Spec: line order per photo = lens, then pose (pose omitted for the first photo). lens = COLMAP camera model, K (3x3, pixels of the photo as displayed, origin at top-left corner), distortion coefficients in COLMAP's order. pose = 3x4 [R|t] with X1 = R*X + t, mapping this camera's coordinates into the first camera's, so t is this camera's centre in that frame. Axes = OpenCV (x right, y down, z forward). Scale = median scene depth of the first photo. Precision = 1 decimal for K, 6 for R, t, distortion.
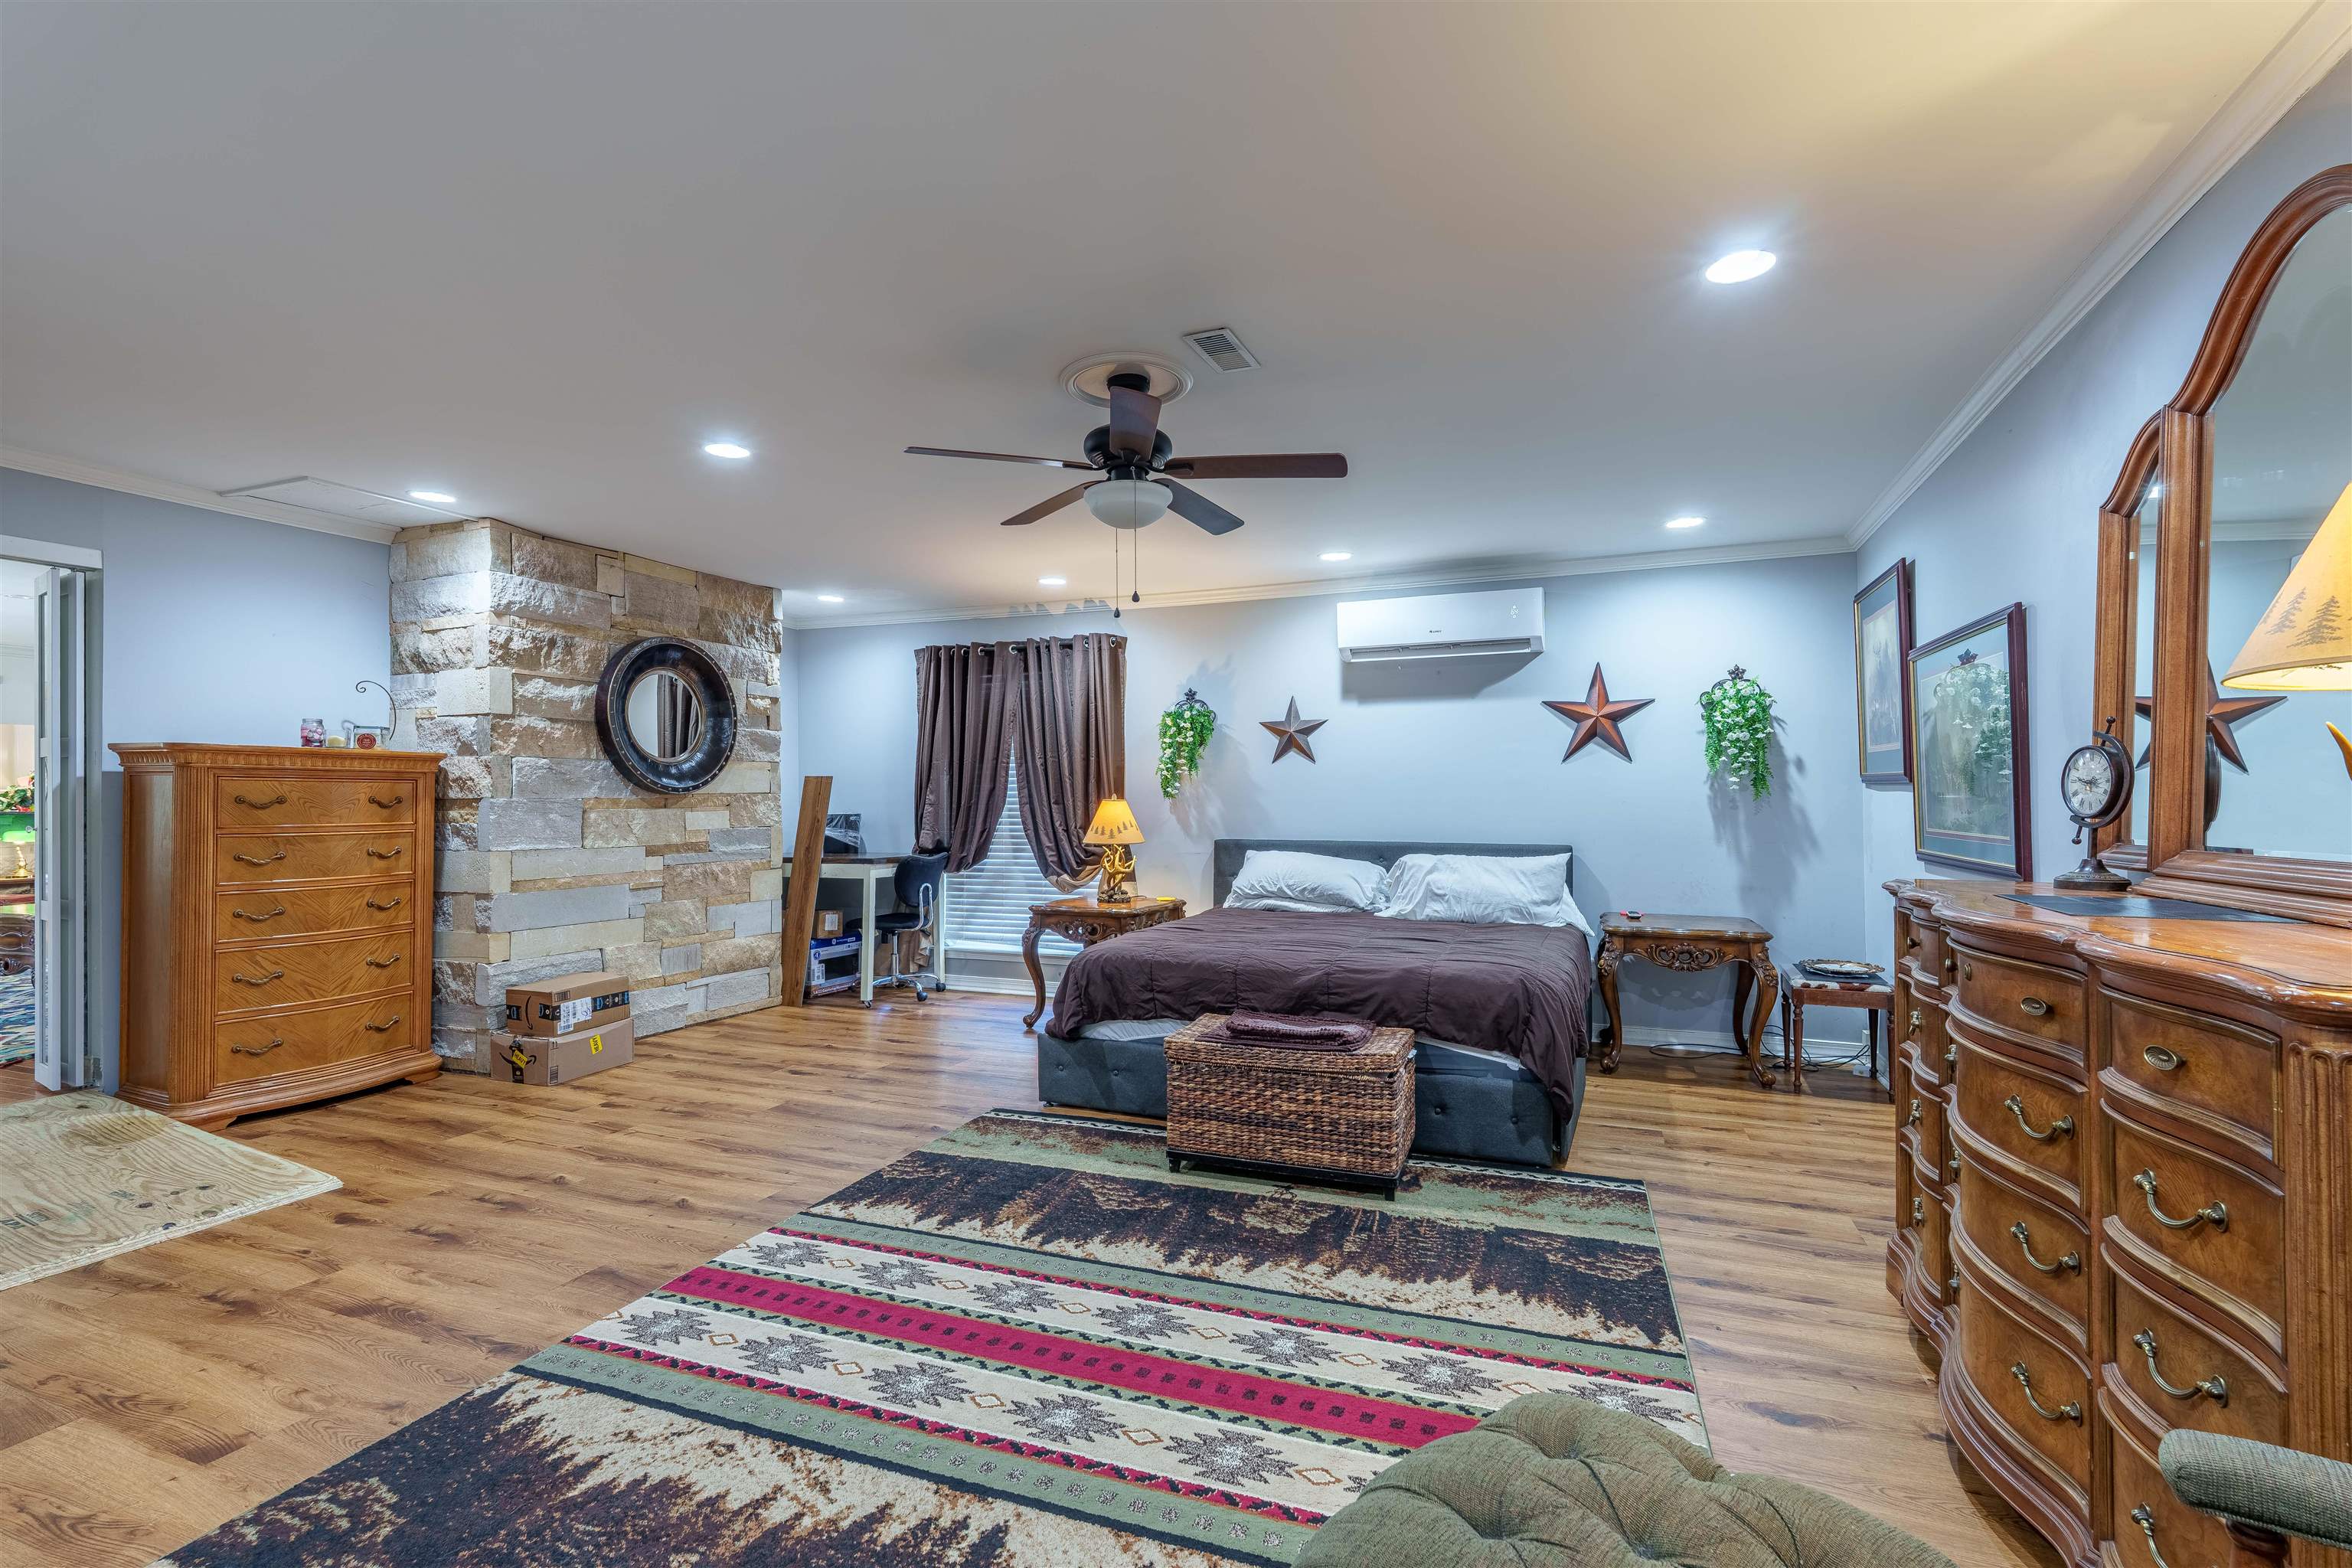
lens RADIAL K [[1033.3, 0, 1177.2], [0, 1033.3, 793.7], [0, 0, 1]] dist [-0.001169, 0.000596]
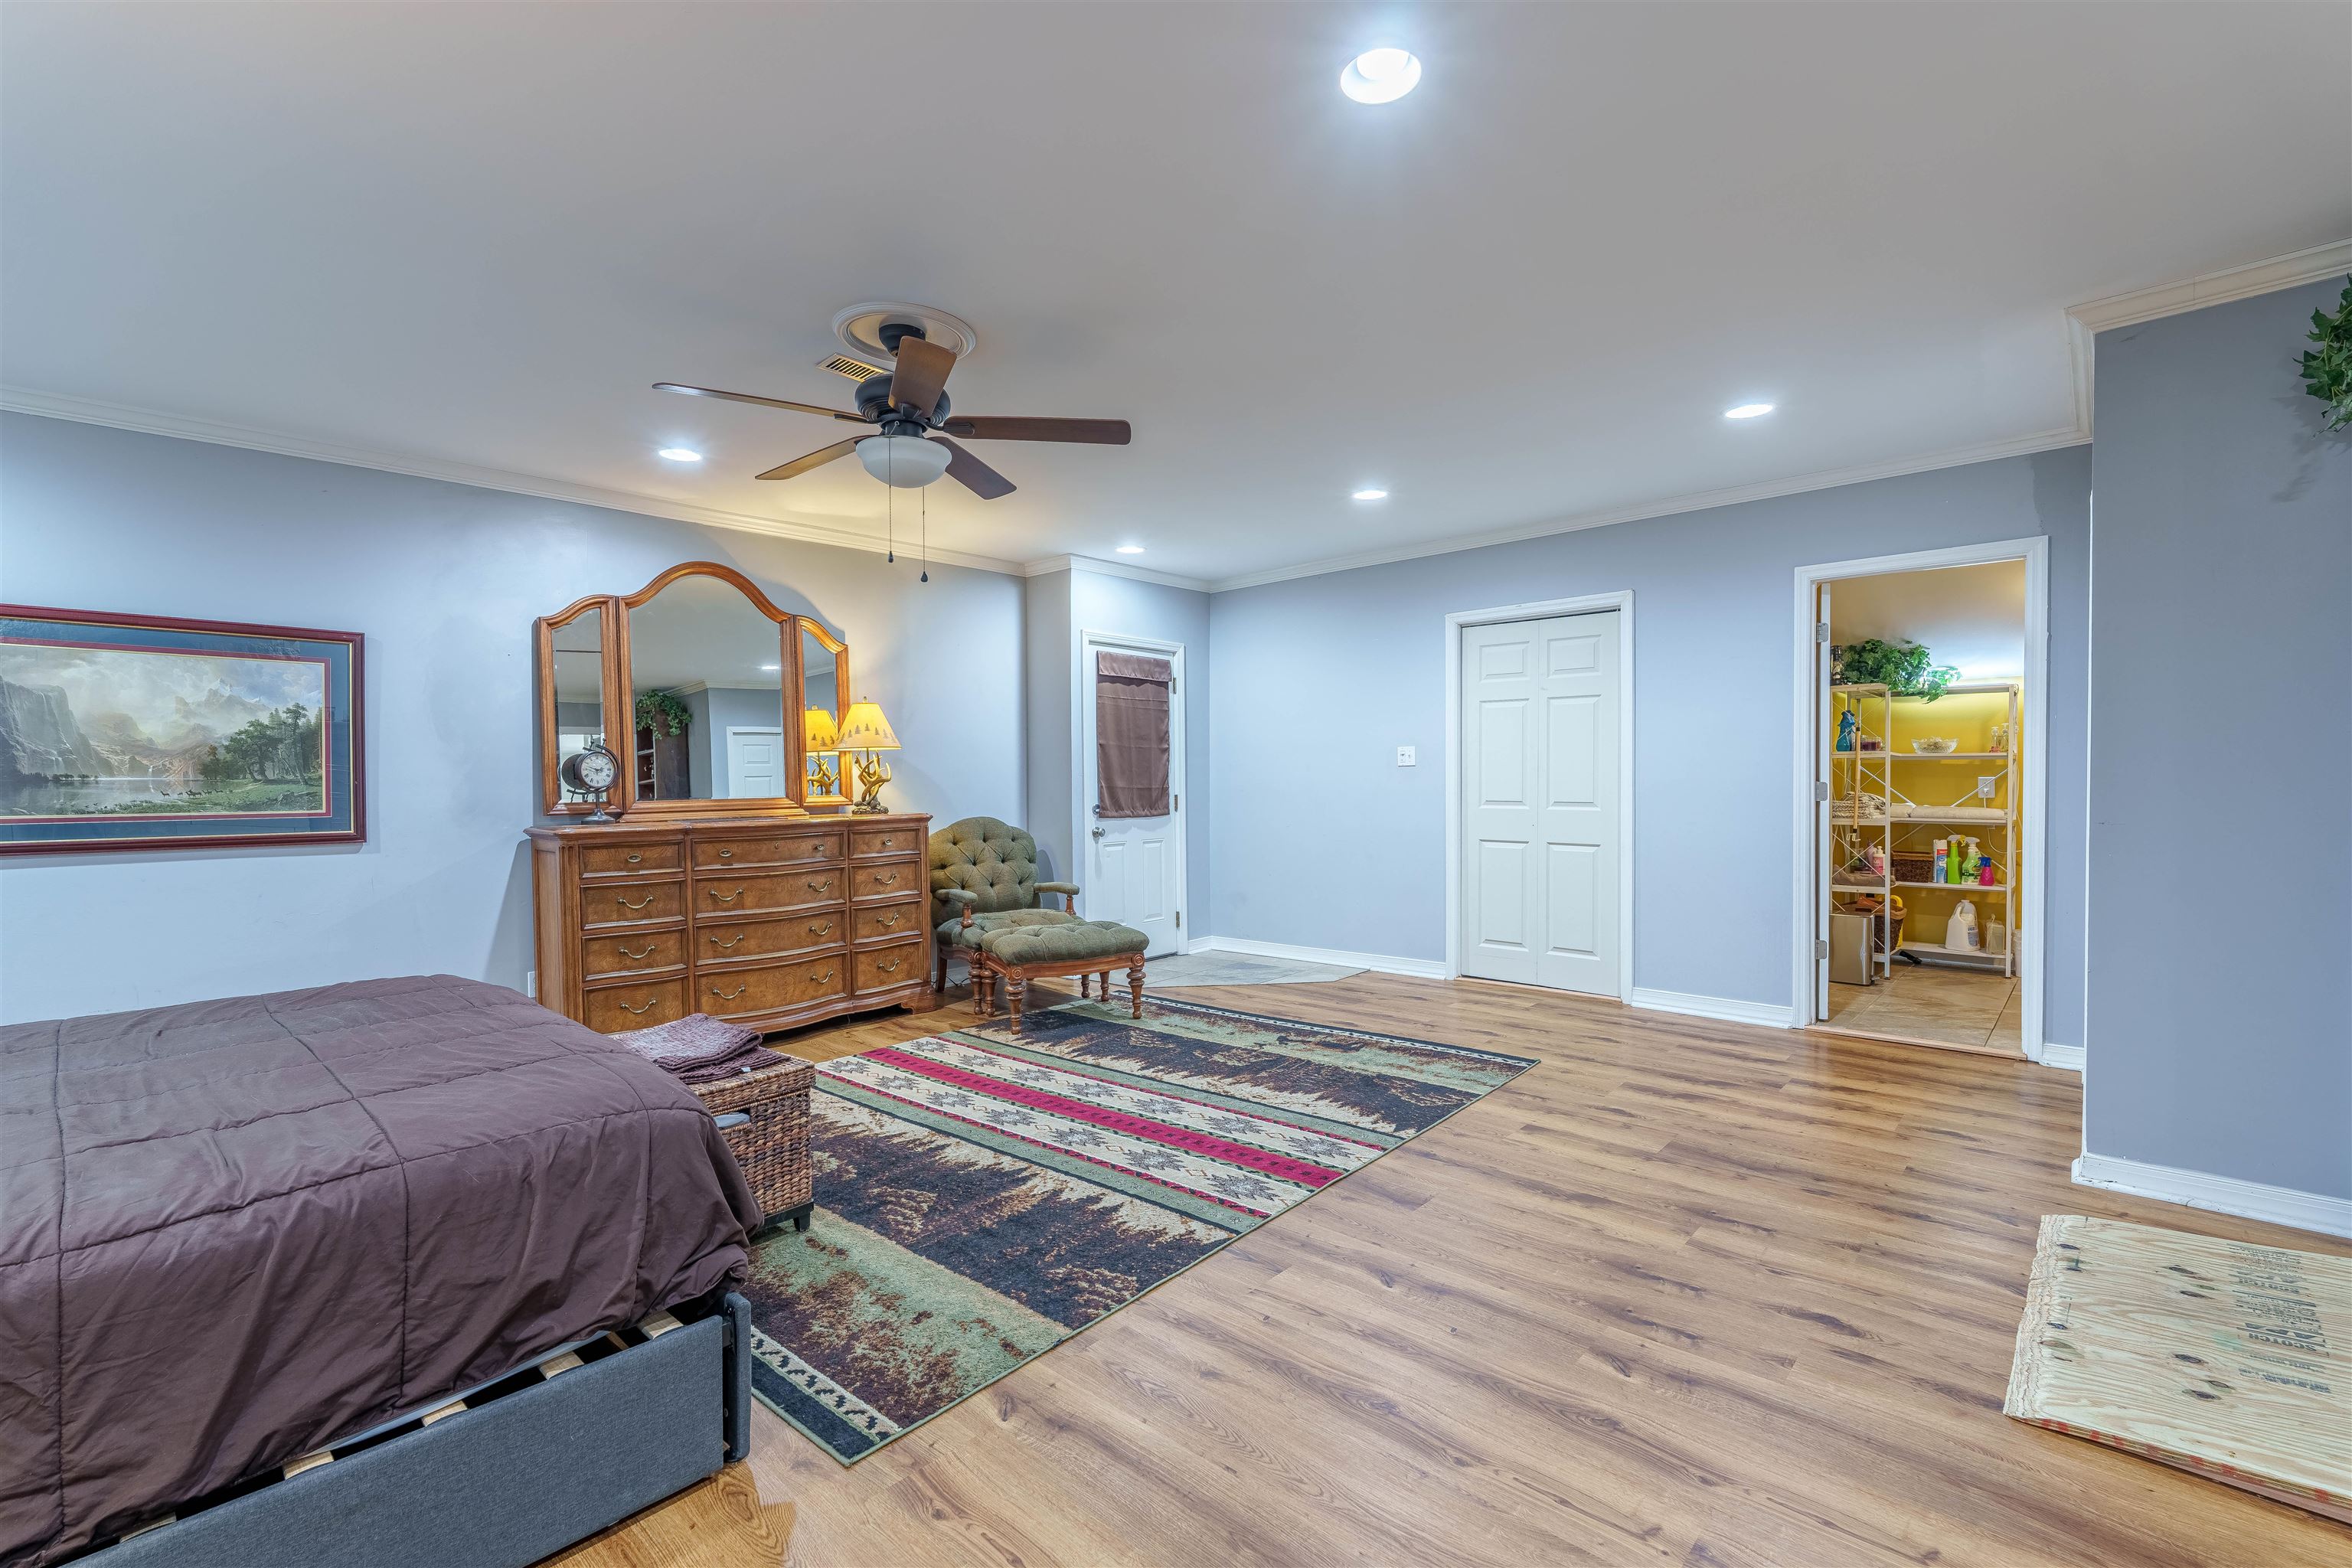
lens RADIAL K [[1033.3, 0, 1177.8], [0, 1033.3, 785.8], [0, 0, 1]] dist [-0.001169, 0.000596]
pose [[-0.937979, 0.011192, 0.346511, -0.612832], [0.011264, 0.999935, -0.001806, 0.025379], [-0.346509, 0.002209, -0.938044, 1.804486]]
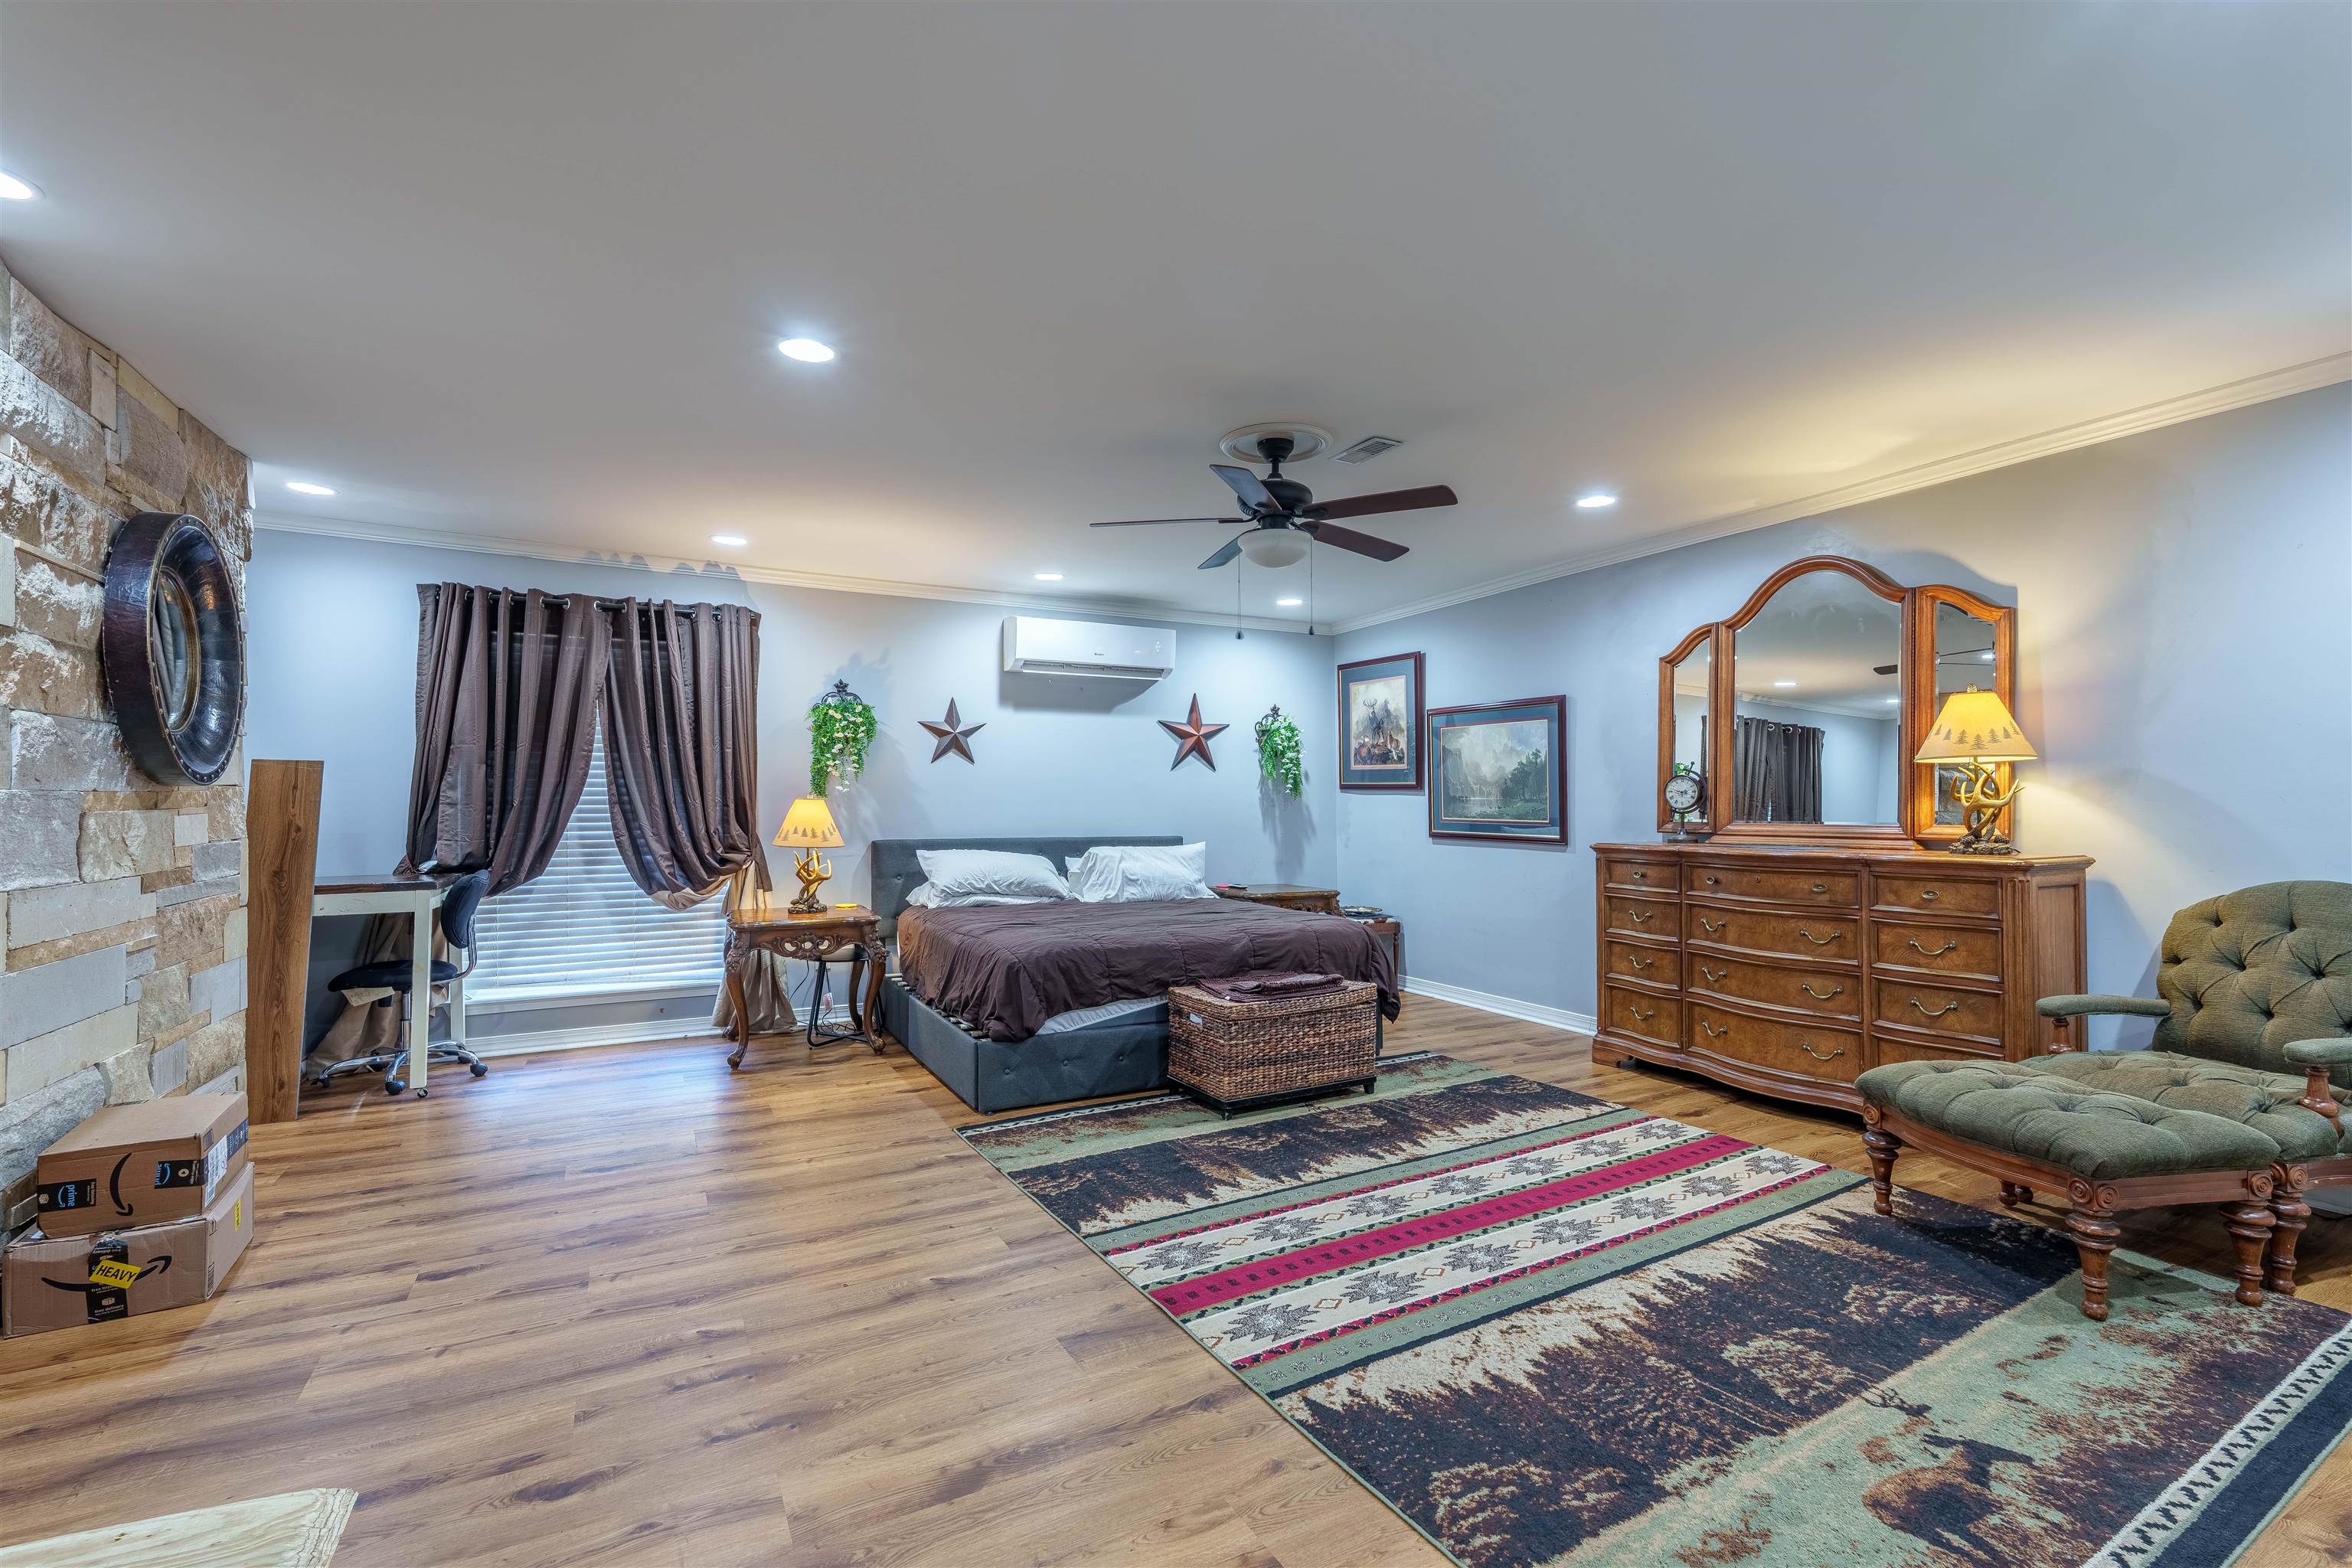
lens RADIAL K [[1033.3, 0, 1184.9], [0, 1033.3, 798.5], [0, 0, 1]] dist [-0.001169, 0.000596]
pose [[0.634511, 0.004885, 0.772898, -1.012782], [-0.007217, 0.999974, -0.000395, 0.007074], [-0.772880, -0.005328, 0.634530, 0.329764]]
